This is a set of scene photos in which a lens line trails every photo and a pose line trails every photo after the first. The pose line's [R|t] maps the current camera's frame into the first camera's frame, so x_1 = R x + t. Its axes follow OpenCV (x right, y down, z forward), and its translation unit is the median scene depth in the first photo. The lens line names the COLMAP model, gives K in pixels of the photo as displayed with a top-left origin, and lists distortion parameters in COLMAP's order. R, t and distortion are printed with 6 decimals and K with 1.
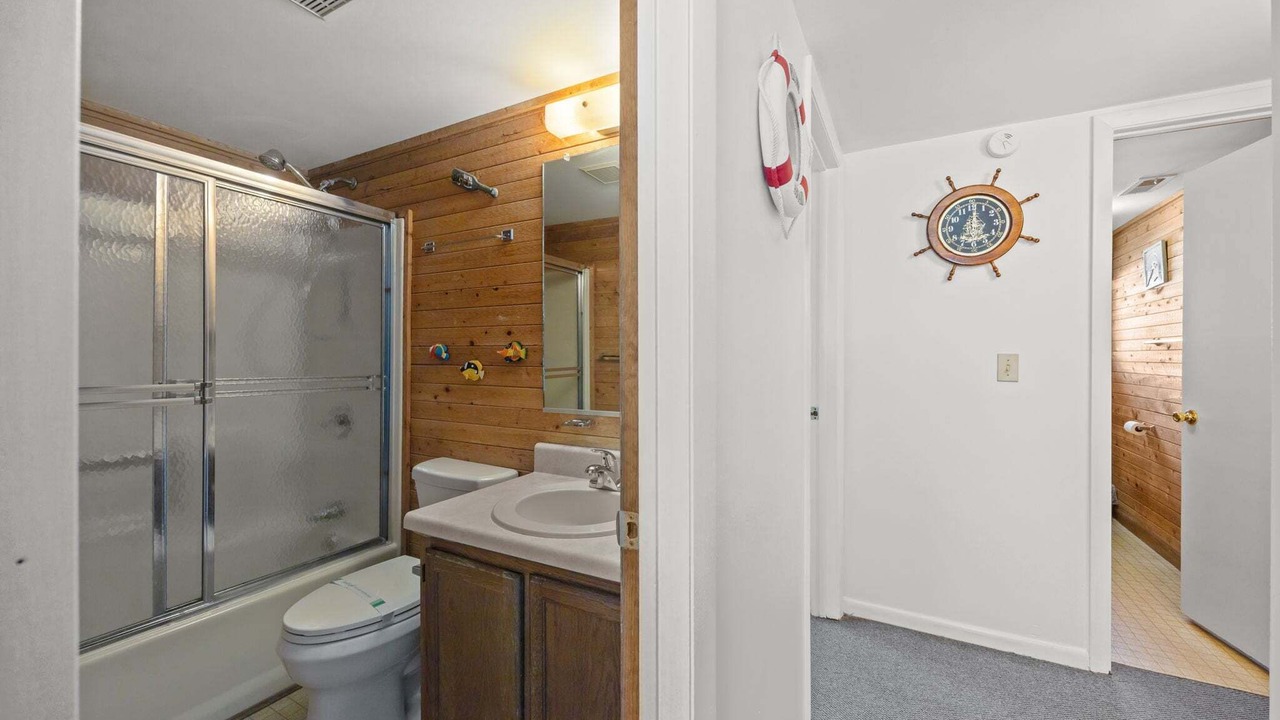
lens RADIAL K [[485.3, 0, 638.9], [0, 485.3, 356.7], [0, 0, 1]] dist [-0.000742, -0.000043]
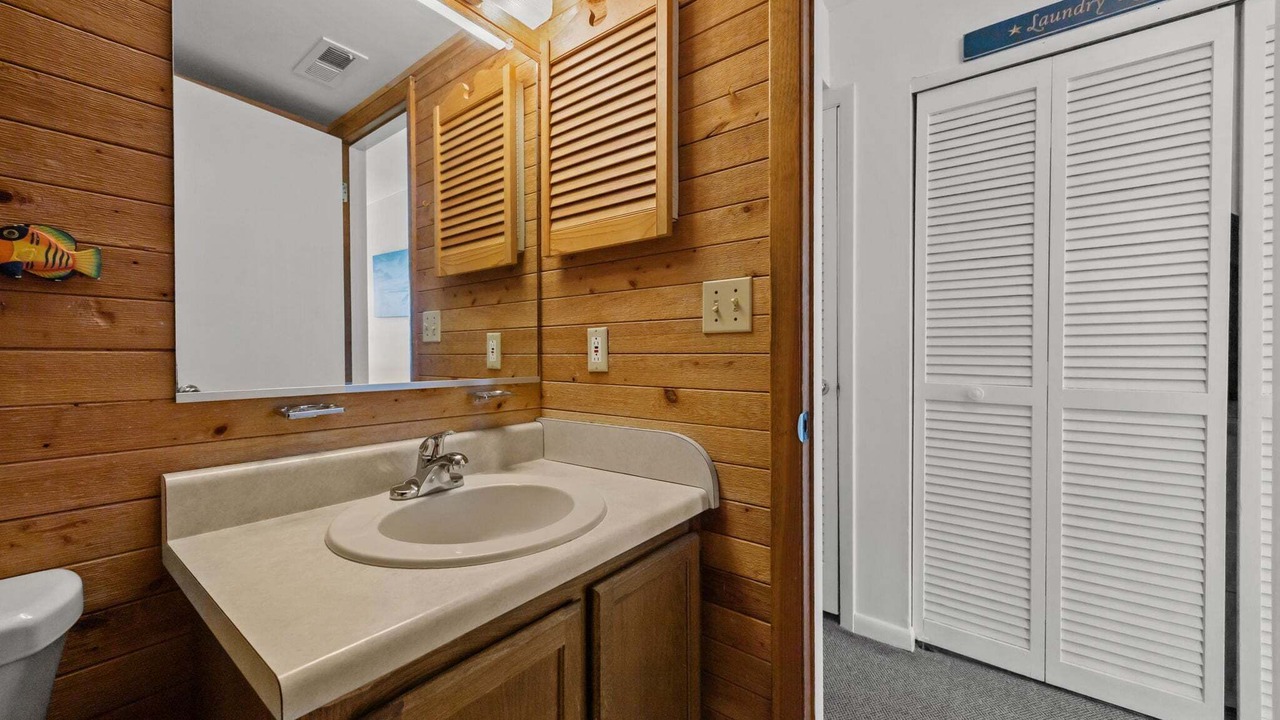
lens RADIAL K [[485.3, 0, 637.4], [0, 485.3, 358.8], [0, 0, 1]] dist [-0.000742, -0.000043]
pose [[0.170278, -0.009440, 0.985351, -0.563095], [0.003014, 0.999954, 0.009059, 0.071186], [-0.985391, 0.001427, 0.170298, 0.511438]]
